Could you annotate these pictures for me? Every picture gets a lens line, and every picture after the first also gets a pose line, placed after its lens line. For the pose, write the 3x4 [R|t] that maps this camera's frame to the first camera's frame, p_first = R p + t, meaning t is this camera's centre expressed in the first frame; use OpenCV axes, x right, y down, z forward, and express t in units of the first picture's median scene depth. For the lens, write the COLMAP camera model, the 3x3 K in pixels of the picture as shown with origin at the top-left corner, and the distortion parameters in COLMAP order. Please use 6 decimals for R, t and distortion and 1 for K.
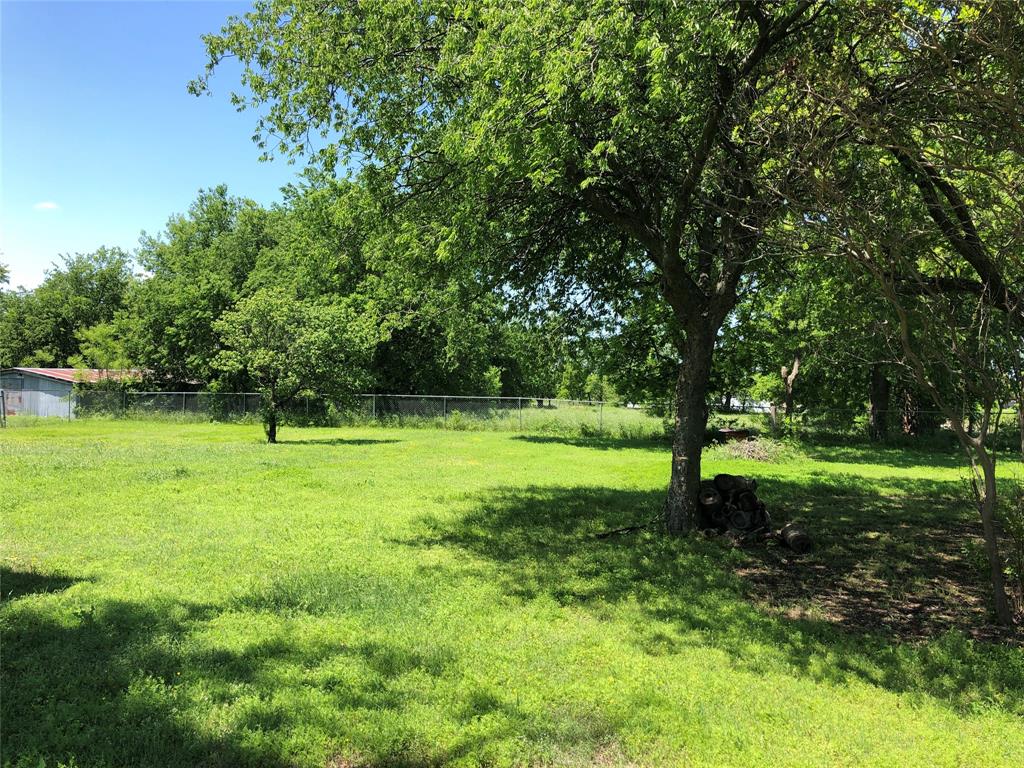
lens RADIAL K [[829.9, 0, 512.1], [0, 829.9, 383.8], [0, 0, 1]] dist [0.046720, -0.056614]
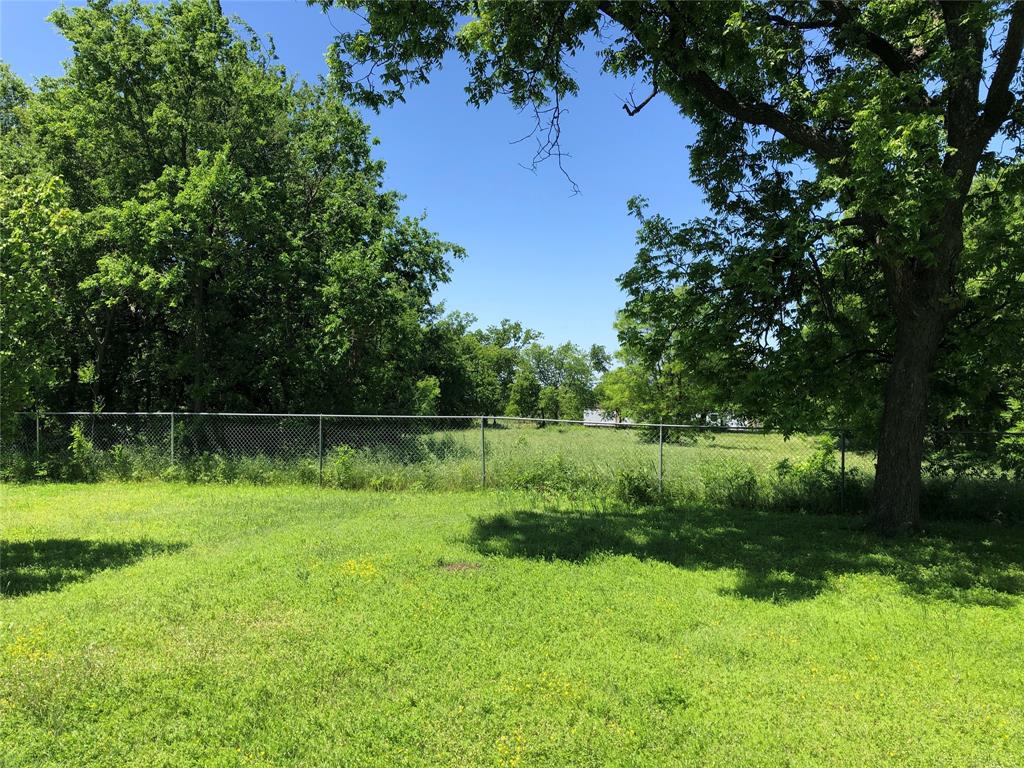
lens RADIAL K [[829.9, 0, 512.9], [0, 829.9, 379.0], [0, 0, 1]] dist [0.046720, -0.056614]
pose [[0.997195, -0.002717, 0.074796, -0.007581], [0.004691, 0.999645, -0.026228, 0.007499], [-0.074698, 0.026505, 0.996854, 0.502600]]
